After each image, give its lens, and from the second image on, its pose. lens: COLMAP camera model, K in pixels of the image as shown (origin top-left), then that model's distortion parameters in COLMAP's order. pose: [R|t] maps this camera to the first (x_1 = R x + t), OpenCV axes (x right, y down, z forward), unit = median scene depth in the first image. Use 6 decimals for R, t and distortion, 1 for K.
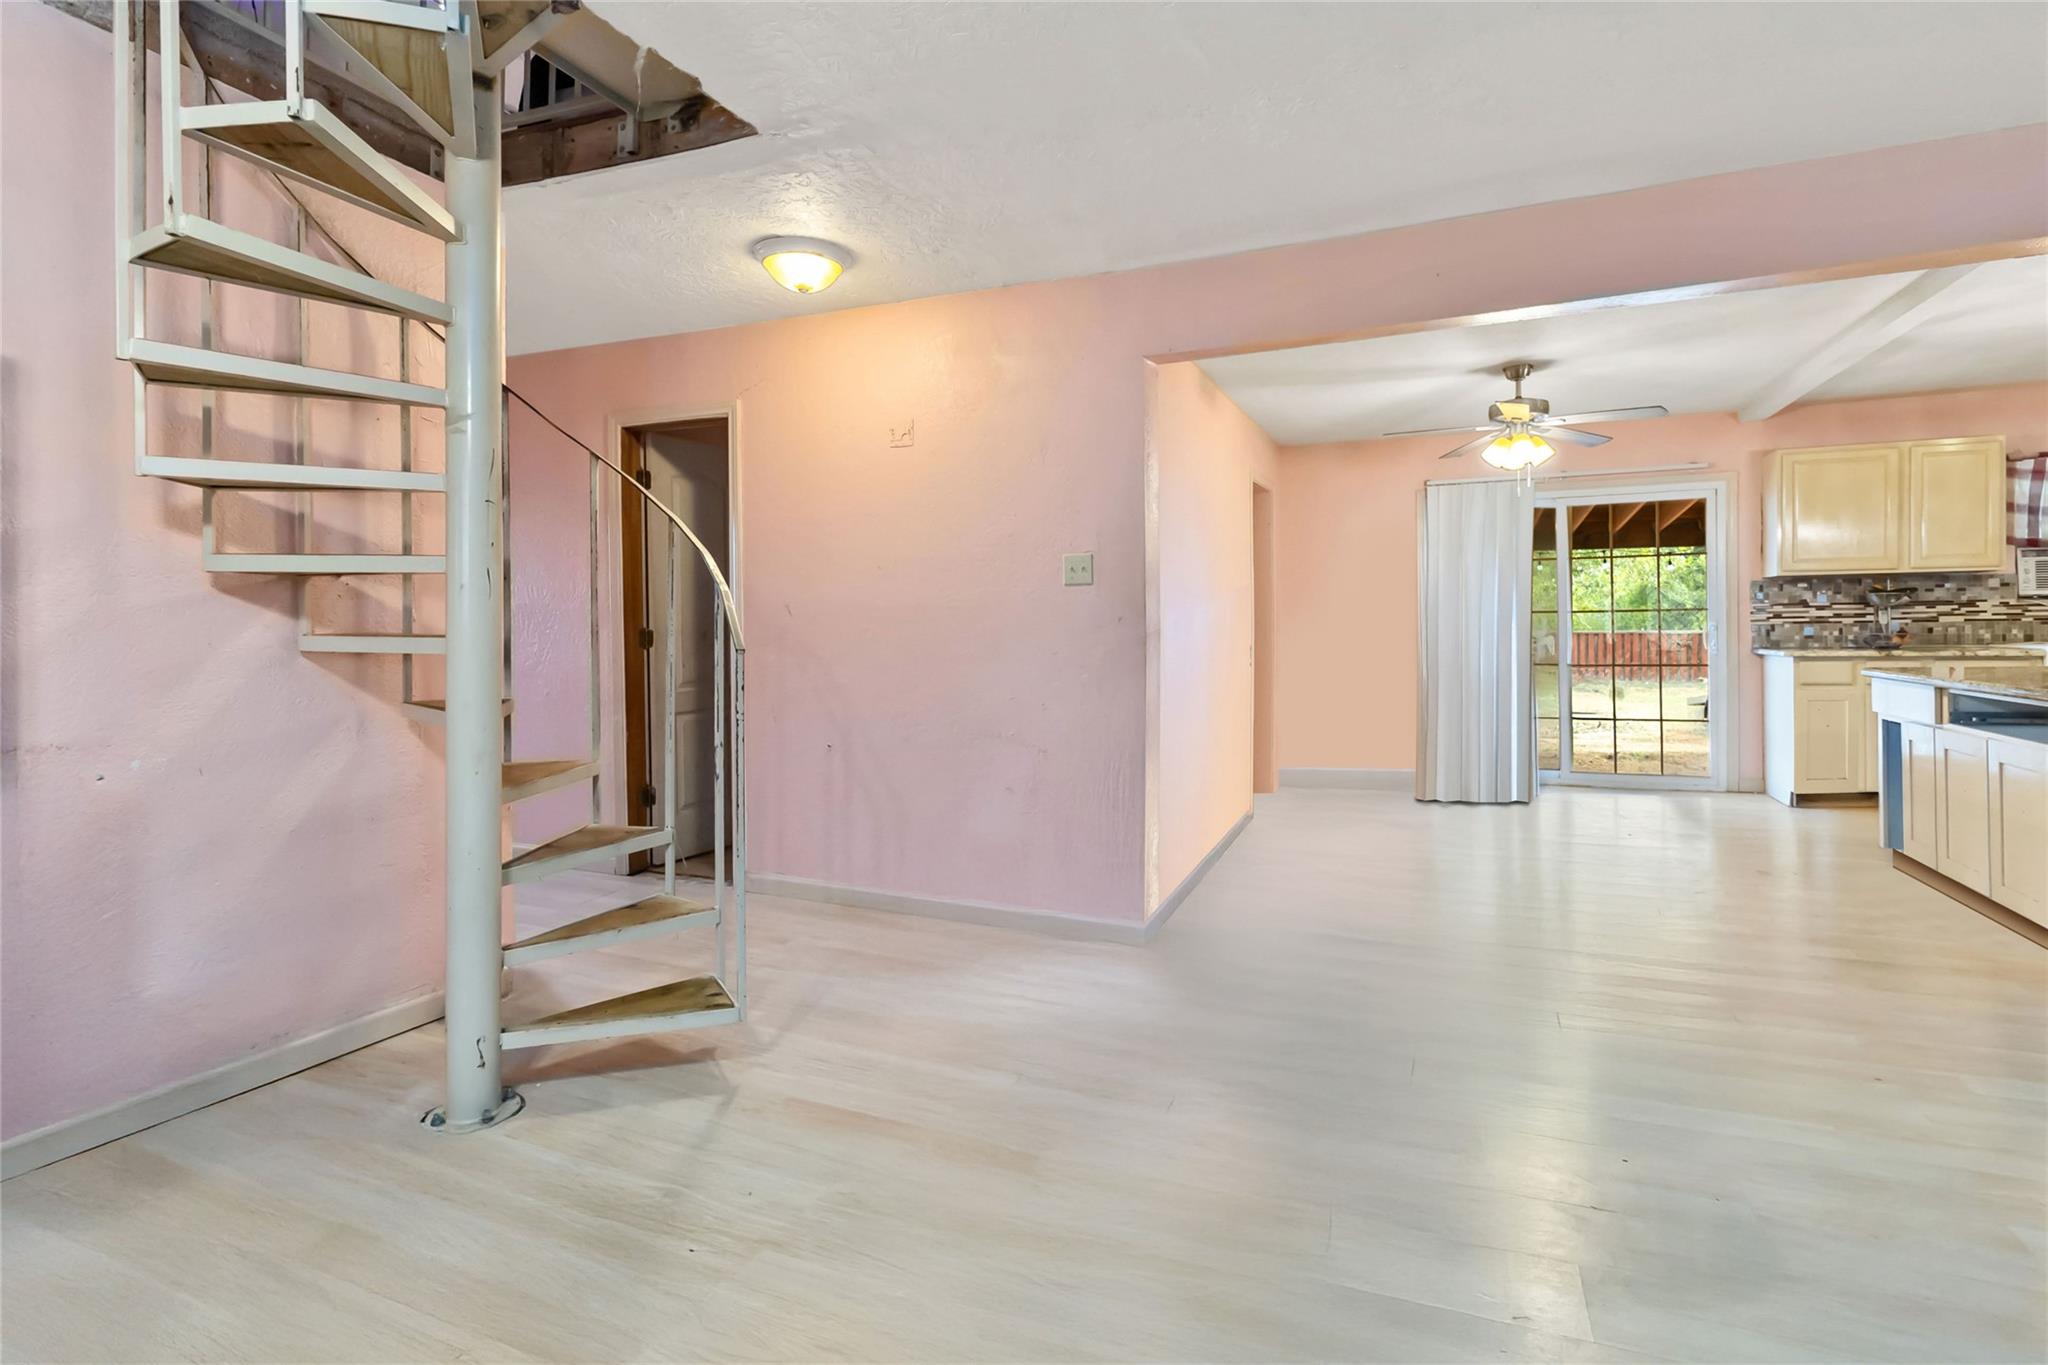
lens RADIAL K [[990.1, 0, 1021.2], [0, 990.1, 634.8], [0, 0, 1]] dist [0.010425, -0.000999]
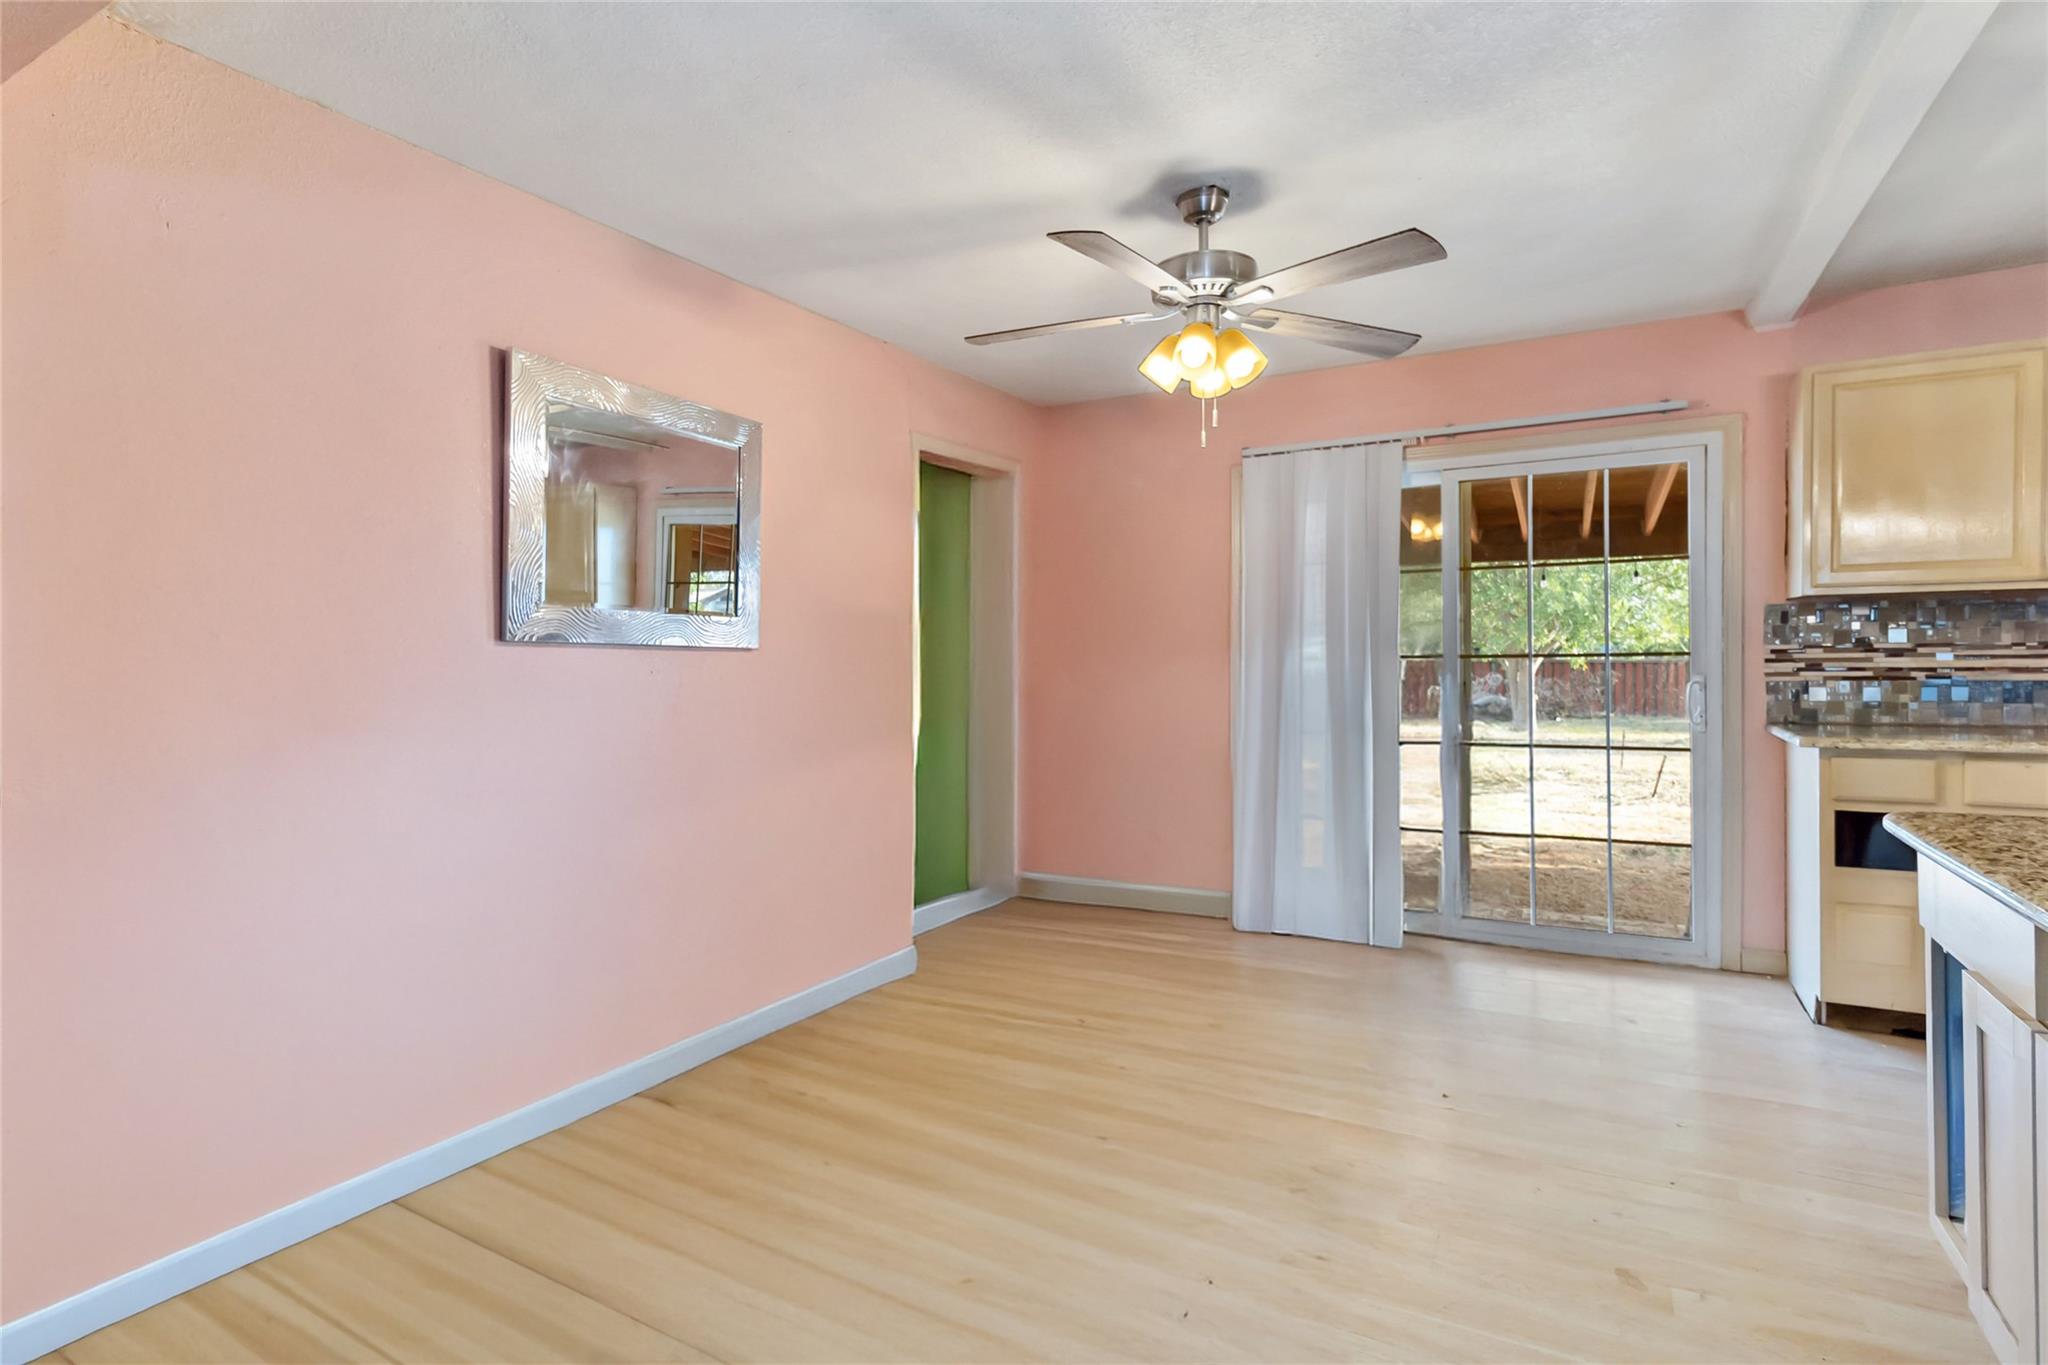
lens RADIAL K [[990.1, 0, 1019.0], [0, 990.1, 664.3], [0, 0, 1]] dist [0.010425, -0.000999]
pose [[0.992847, 0.000076, -0.119394, 0.380536], [0.000973, 0.999961, 0.008727, -0.025707], [0.119390, -0.008781, 0.992809, 0.386050]]
